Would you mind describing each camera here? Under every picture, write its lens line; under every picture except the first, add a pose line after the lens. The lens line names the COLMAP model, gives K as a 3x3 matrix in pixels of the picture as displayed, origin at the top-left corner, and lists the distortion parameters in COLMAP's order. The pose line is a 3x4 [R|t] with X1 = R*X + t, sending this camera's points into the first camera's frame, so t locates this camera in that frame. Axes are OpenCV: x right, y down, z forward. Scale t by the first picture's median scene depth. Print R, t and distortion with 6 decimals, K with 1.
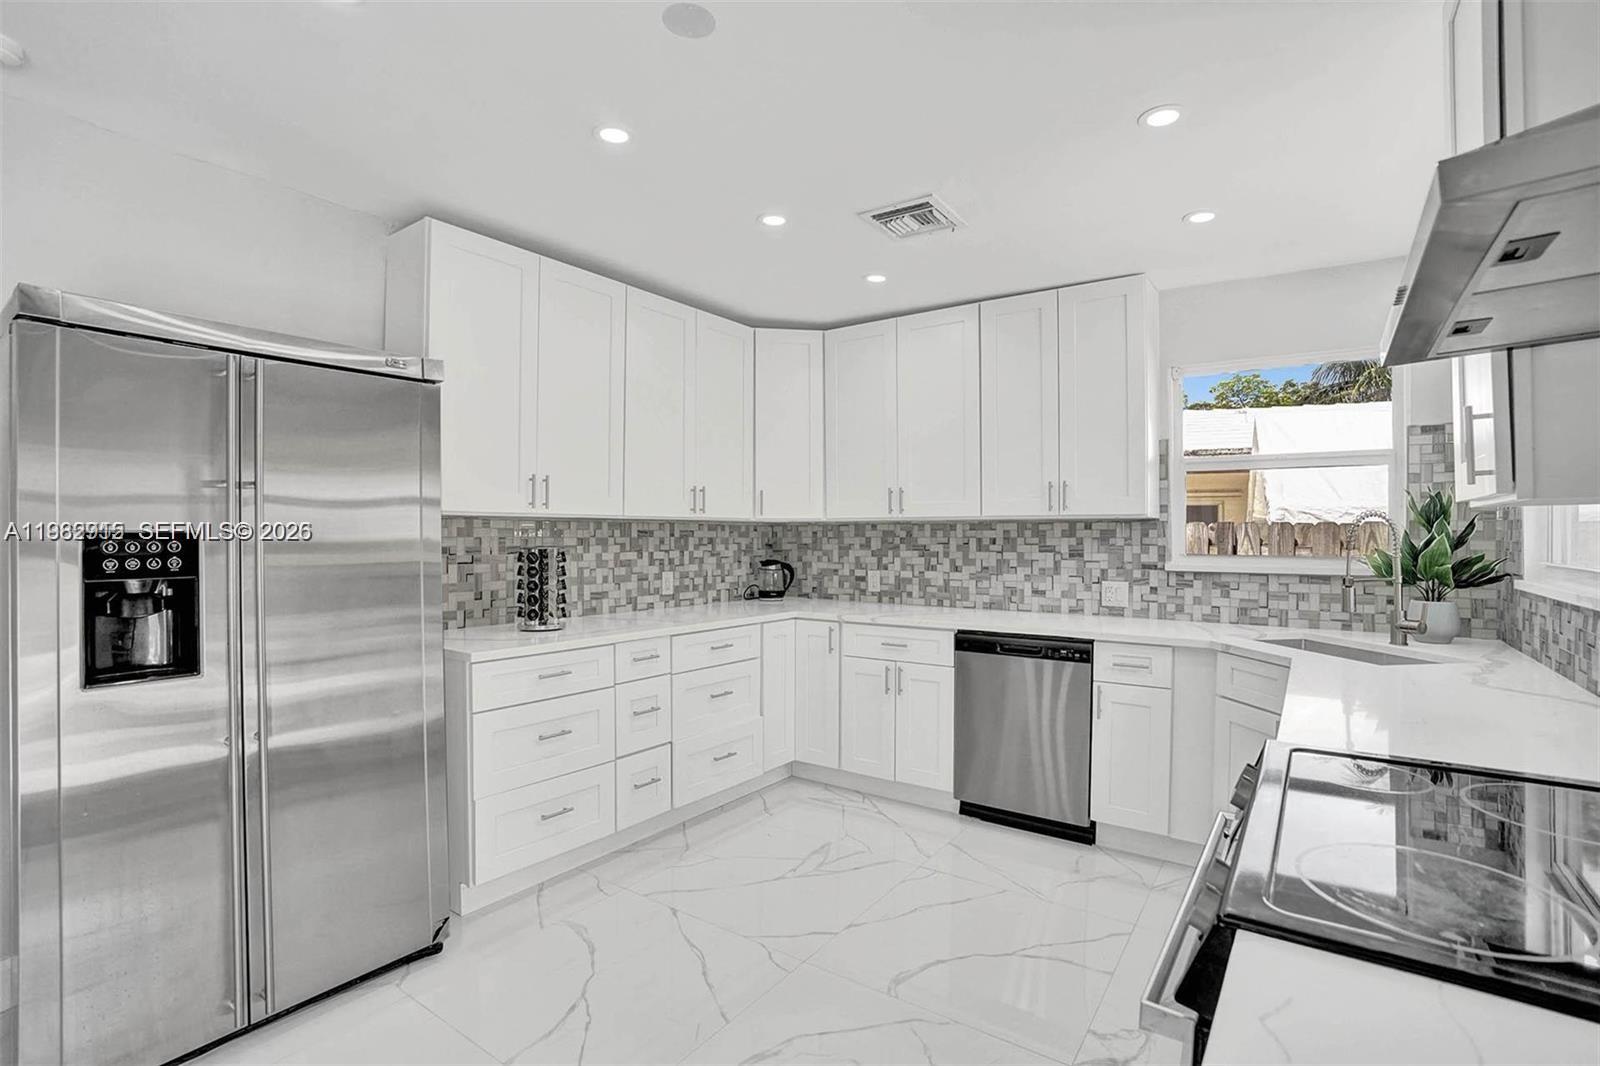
lens RADIAL K [[758.7, 0, 788.1], [0, 758.7, 530.0], [0, 0, 1]] dist [-0.001269, -0.000012]
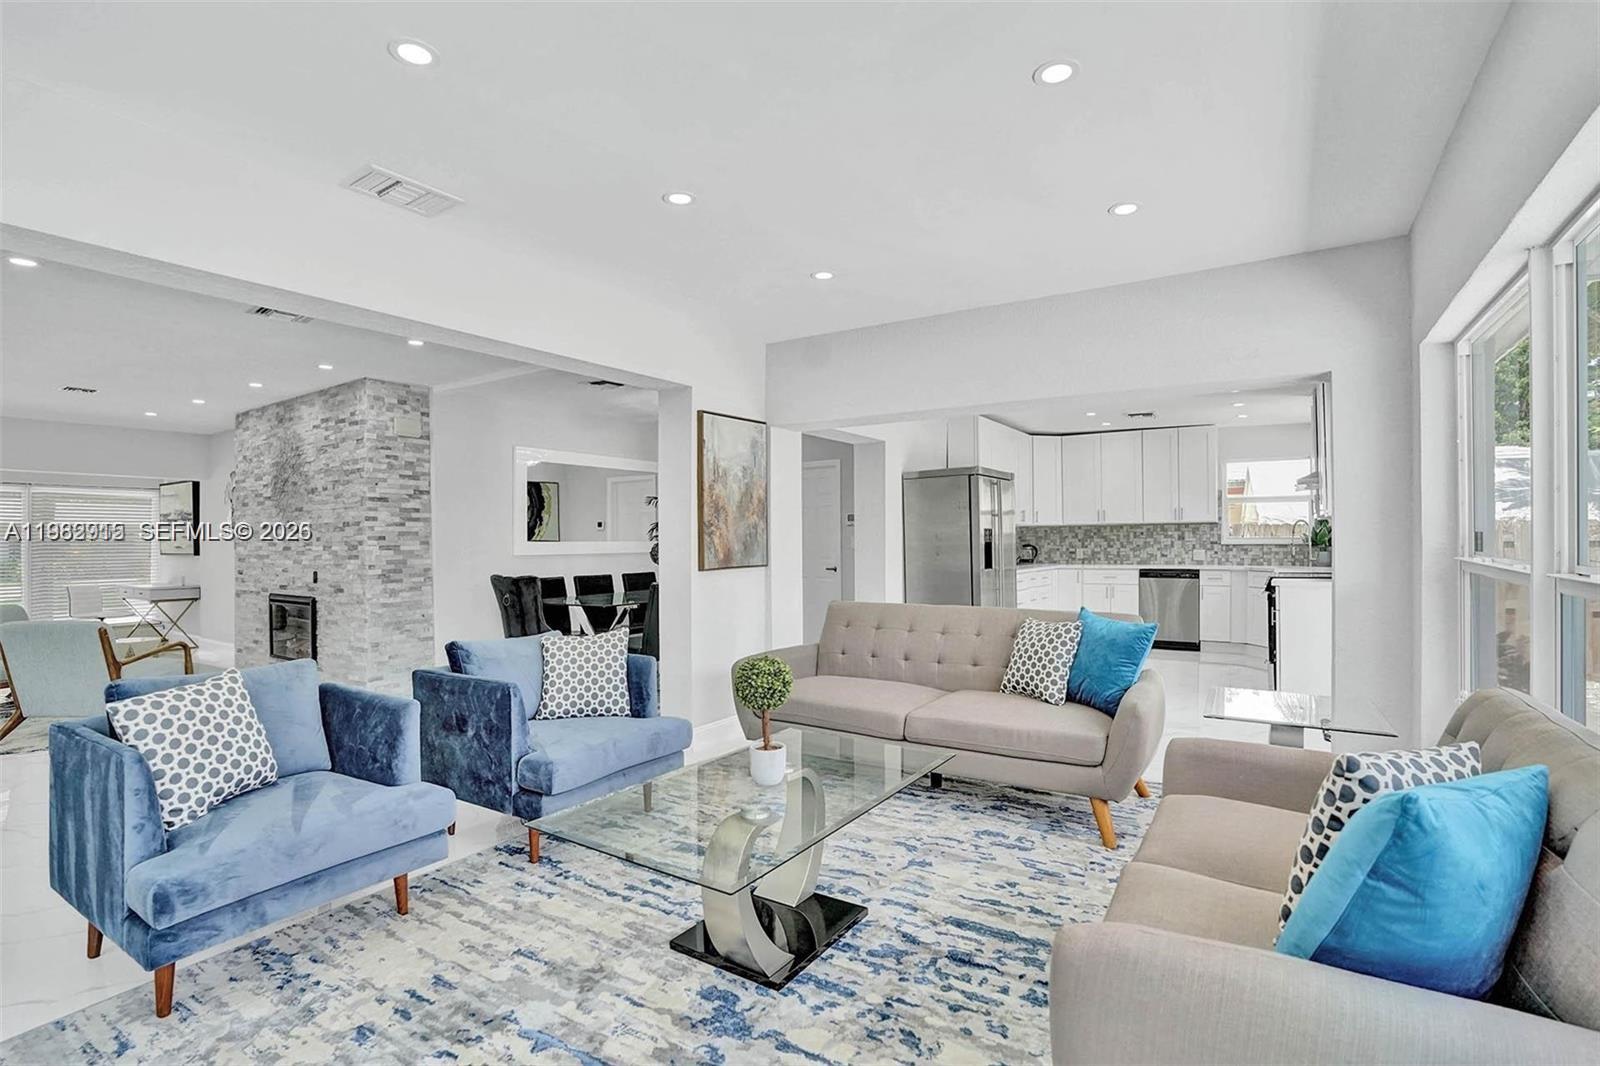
lens RADIAL K [[758.7, 0, 808.6], [0, 758.7, 537.5], [0, 0, 1]] dist [-0.001269, -0.000012]
pose [[0.998597, -0.009831, 0.052025, -0.861078], [0.009857, 0.999951, -0.000255, 0.018486], [-0.052020, 0.000768, 0.998646, -1.229161]]
